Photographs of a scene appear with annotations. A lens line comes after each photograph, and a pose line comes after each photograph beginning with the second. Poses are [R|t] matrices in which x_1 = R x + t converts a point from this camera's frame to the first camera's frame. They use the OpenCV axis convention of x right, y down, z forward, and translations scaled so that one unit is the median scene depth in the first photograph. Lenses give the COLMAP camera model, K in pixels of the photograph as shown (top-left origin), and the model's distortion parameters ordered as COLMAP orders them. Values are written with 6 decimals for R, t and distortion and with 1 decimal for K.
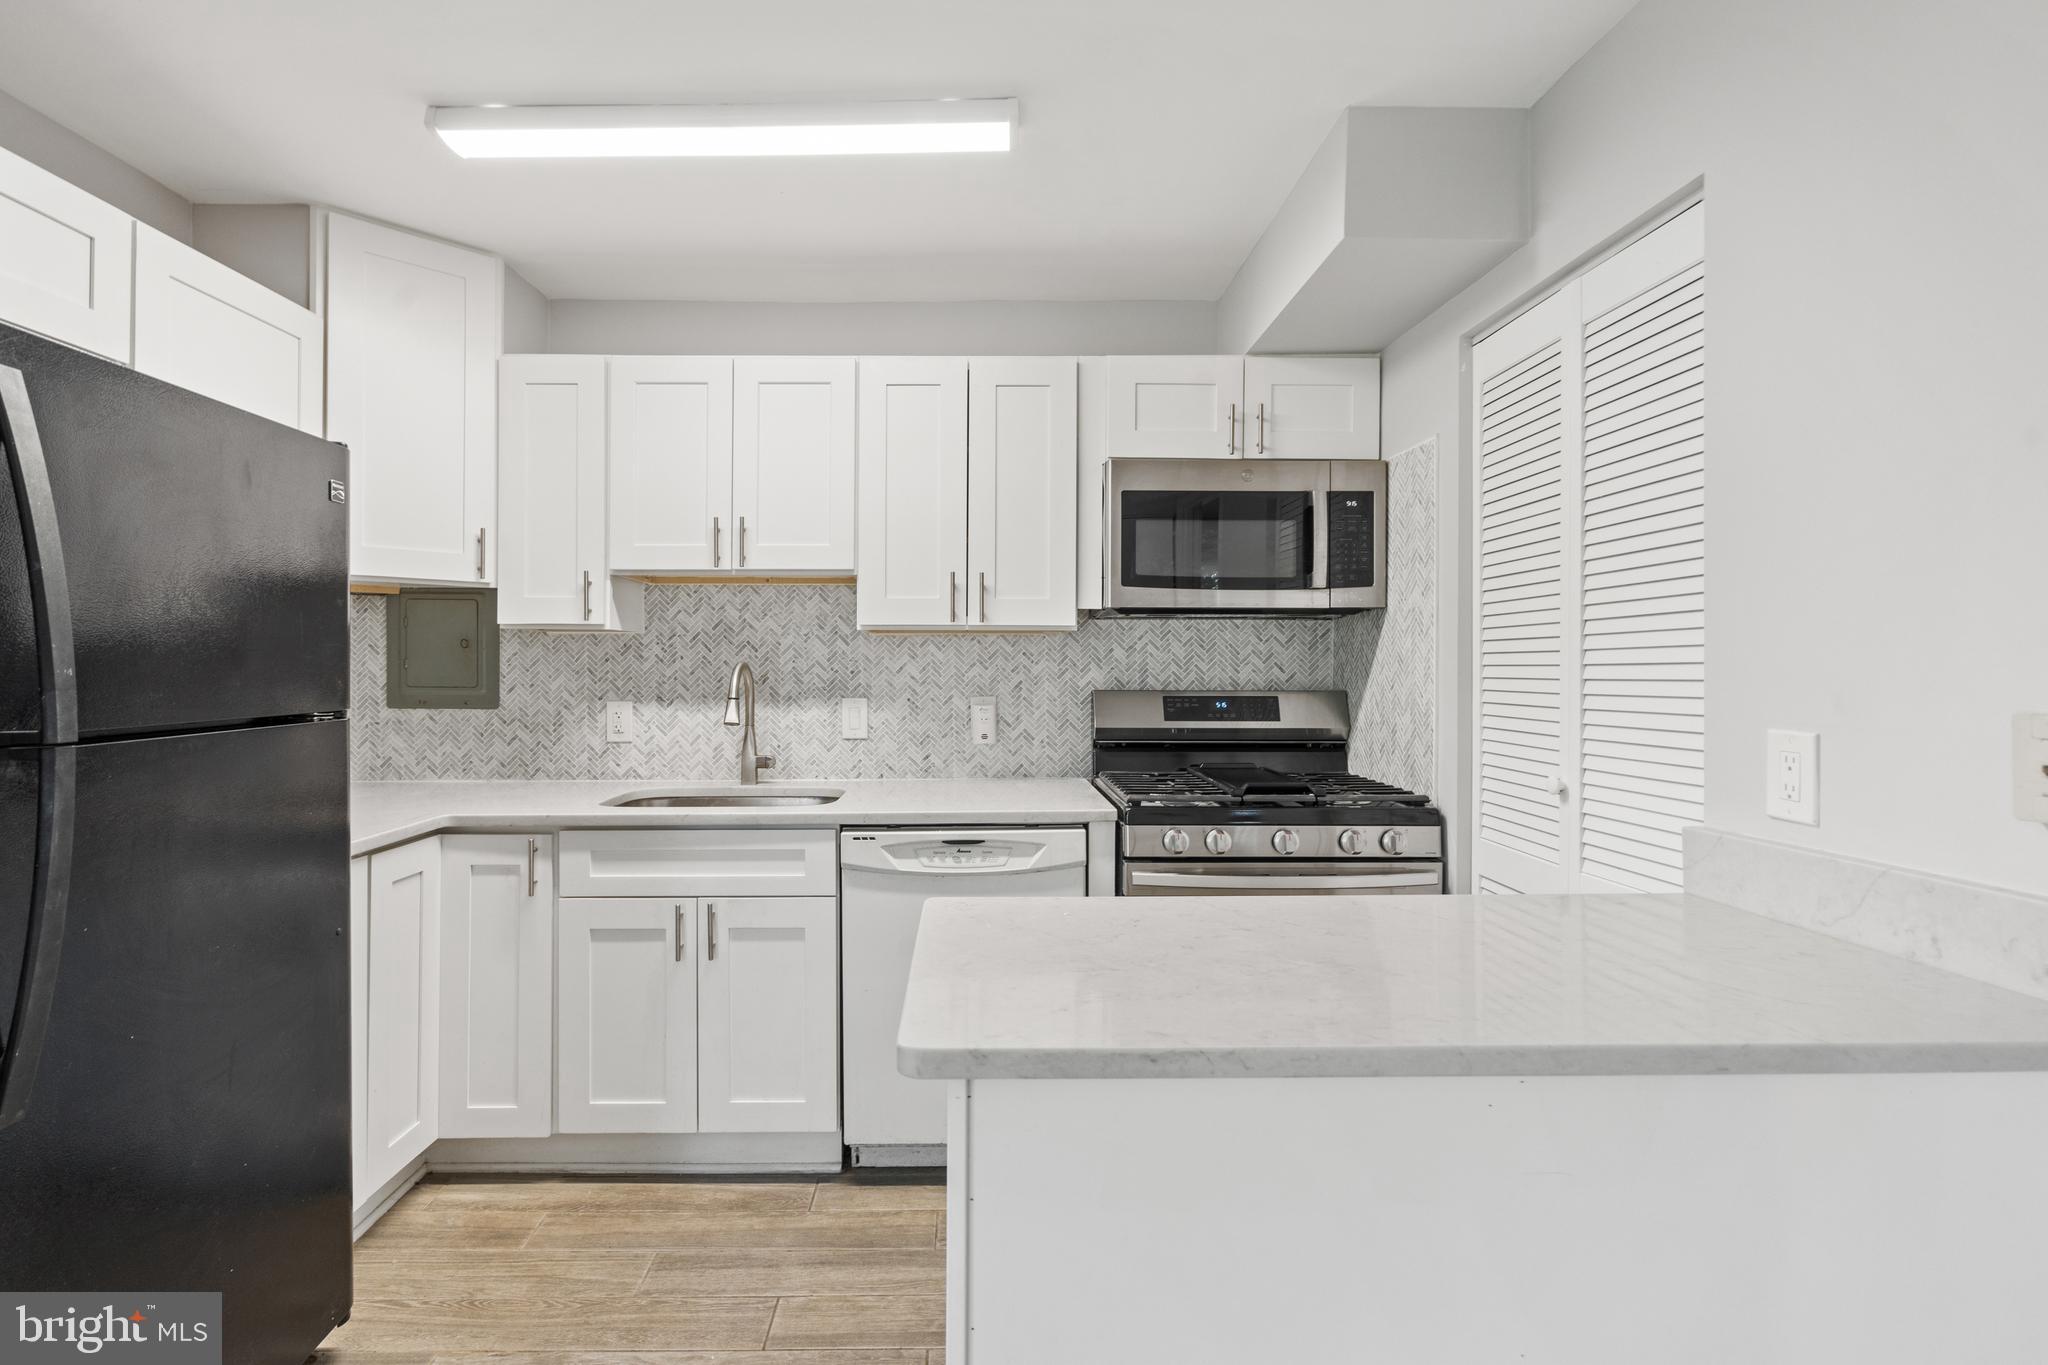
lens RADIAL K [[932.7, 0, 985.0], [0, 932.7, 667.2], [0, 0, 1]] dist [-0.014881, 0.007708]
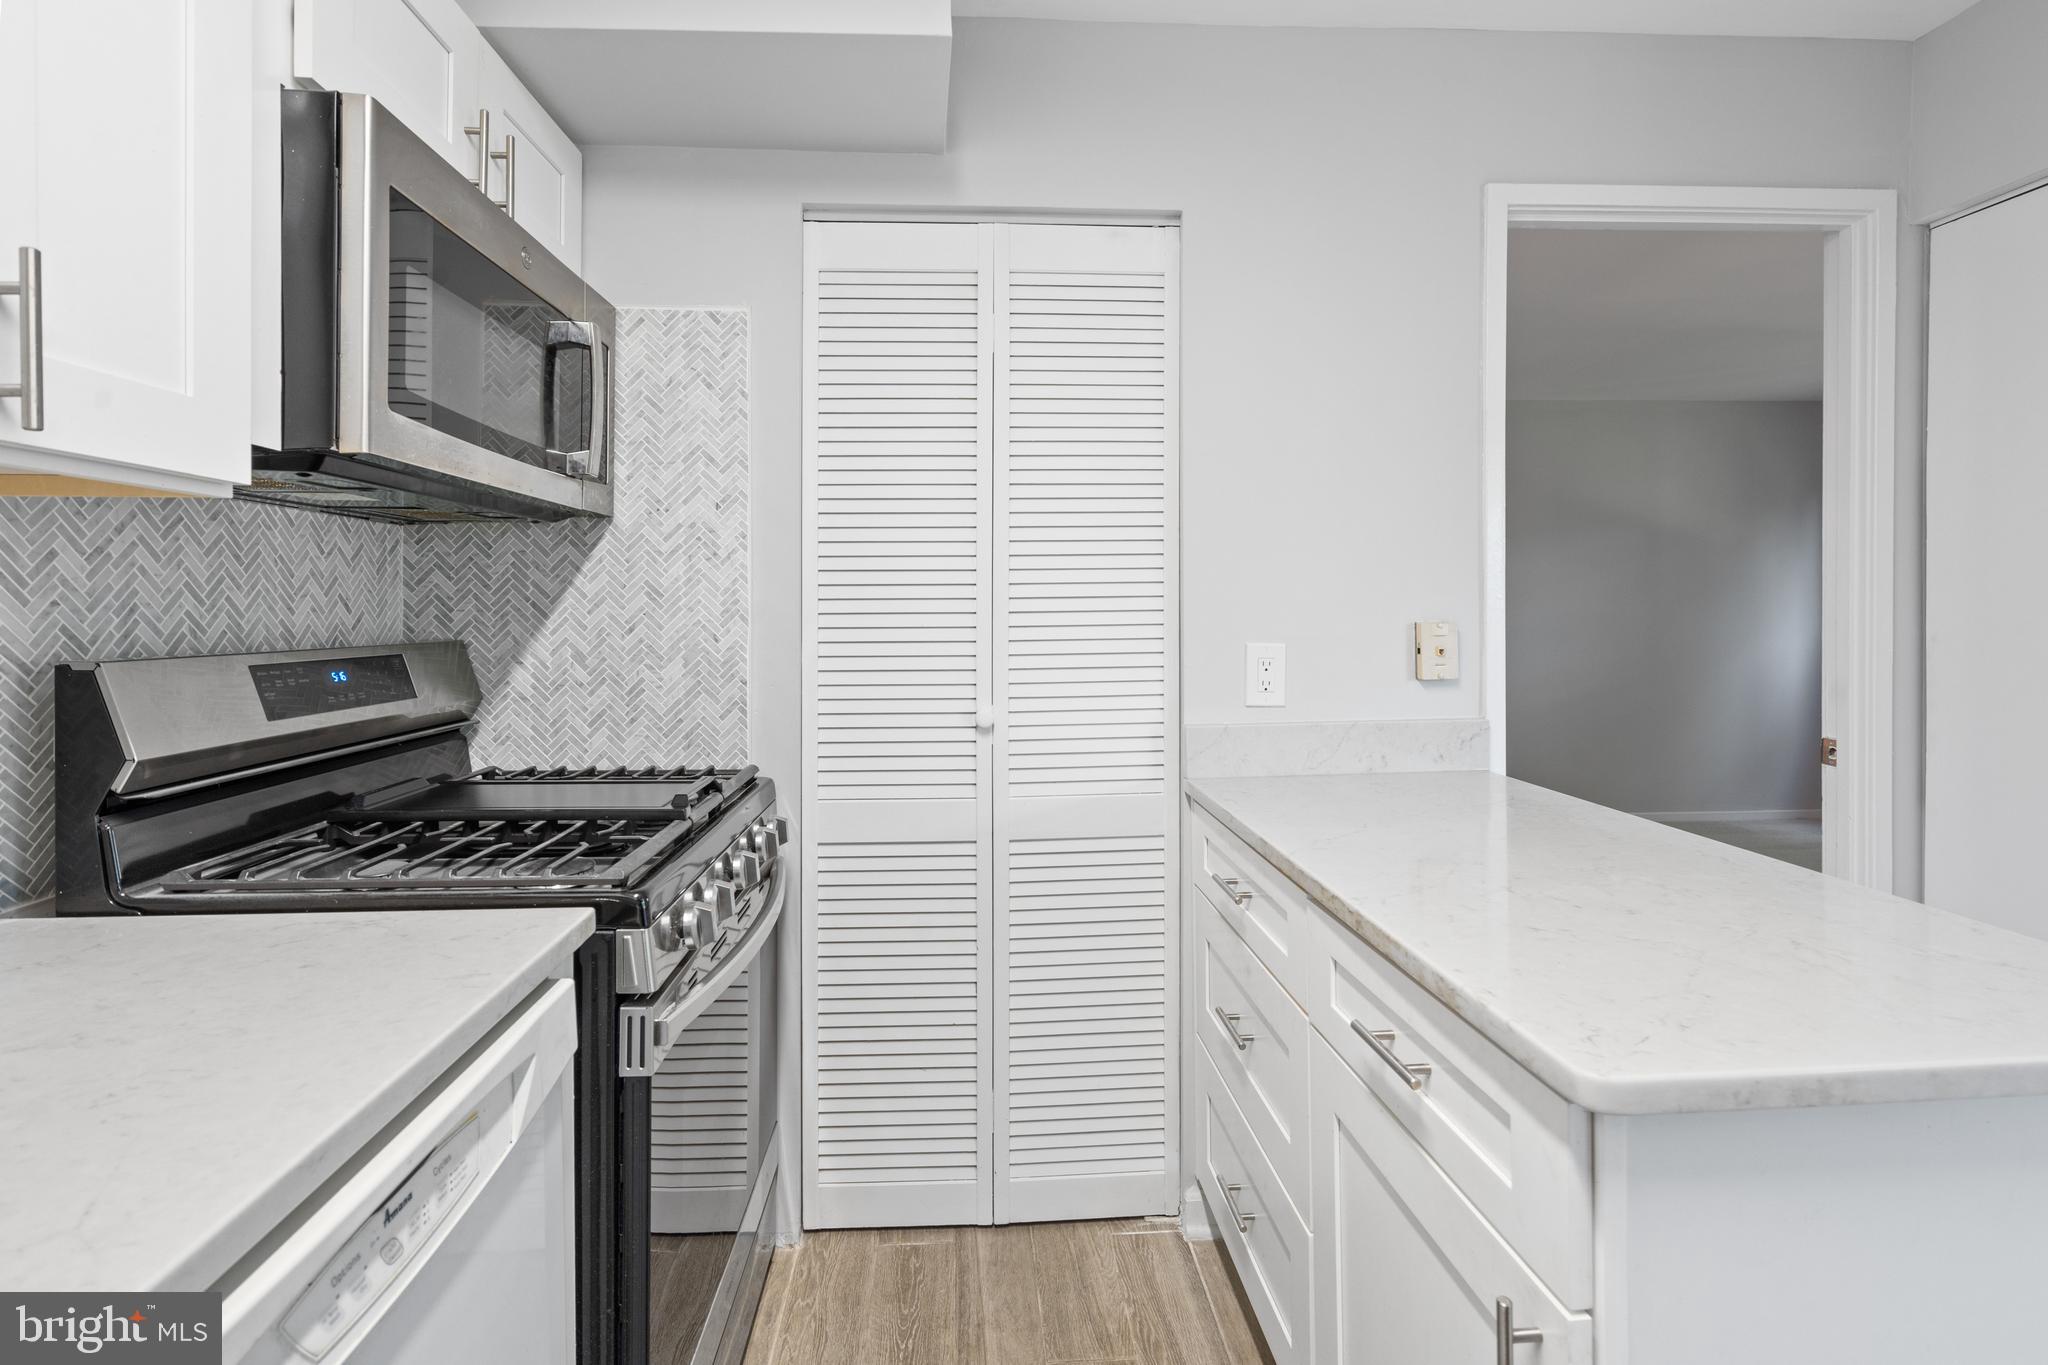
lens RADIAL K [[932.7, 0, 1020.0], [0, 932.7, 605.4], [0, 0, 1]] dist [-0.014881, 0.007708]
pose [[-0.048551, 0.002445, 0.998818, -0.279235], [0.004537, 0.999987, -0.002227, 0.005197], [-0.998810, 0.004423, -0.048561, 0.722665]]
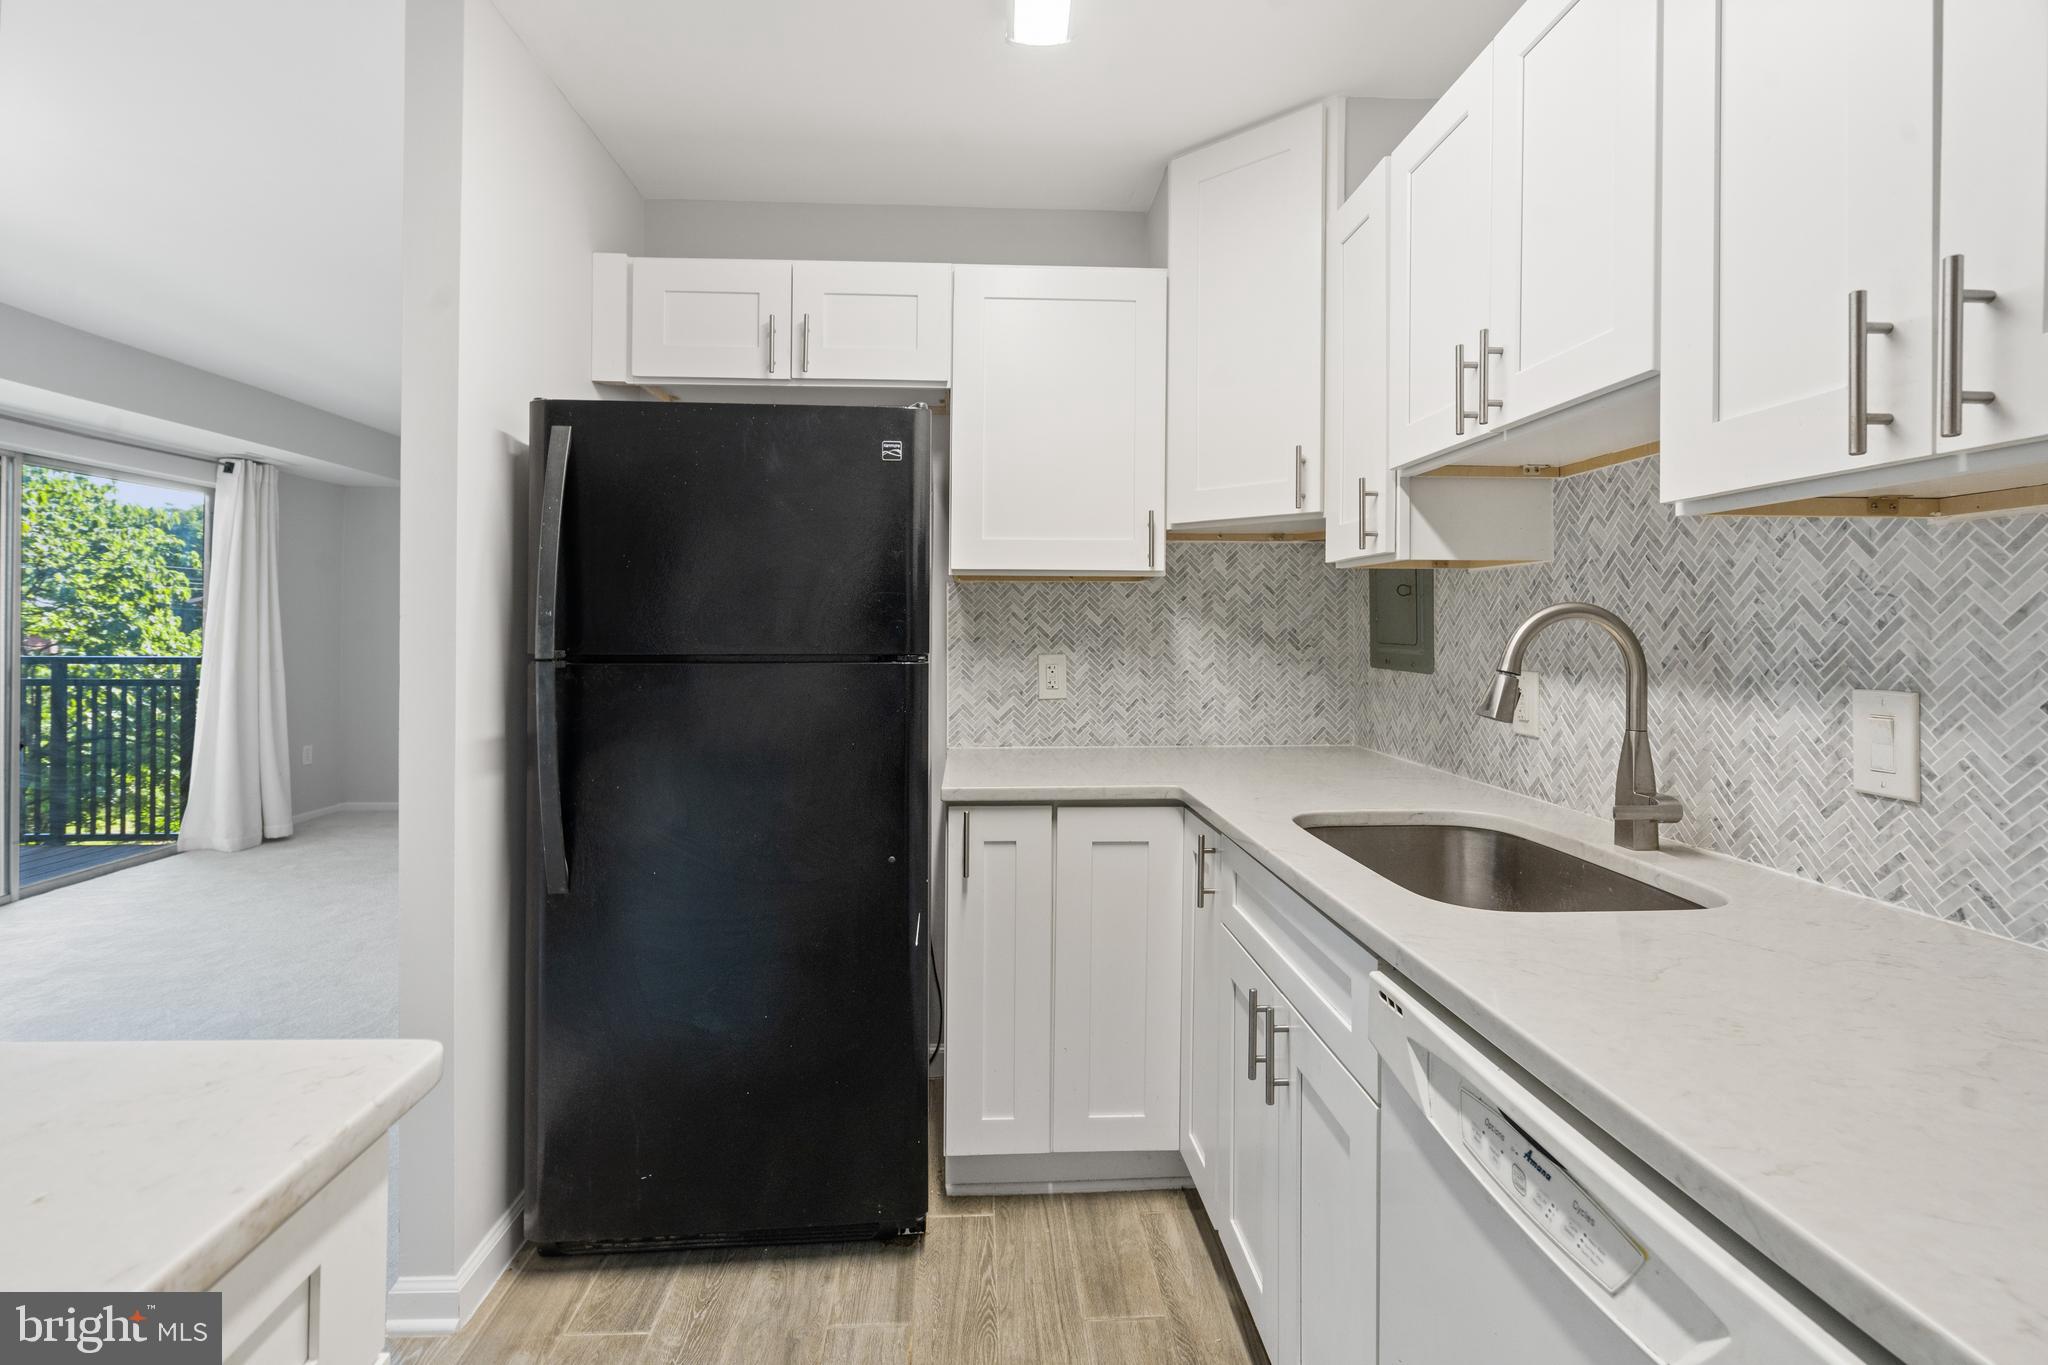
lens RADIAL K [[932.7, 0, 1001.3], [0, 932.7, 627.8], [0, 0, 1]] dist [-0.014881, 0.007708]
pose [[0.046198, -0.000427, -0.998932, 0.253376], [-0.005845, 0.999983, -0.000698, 0.010807], [0.998915, 0.005871, 0.046195, 0.699024]]
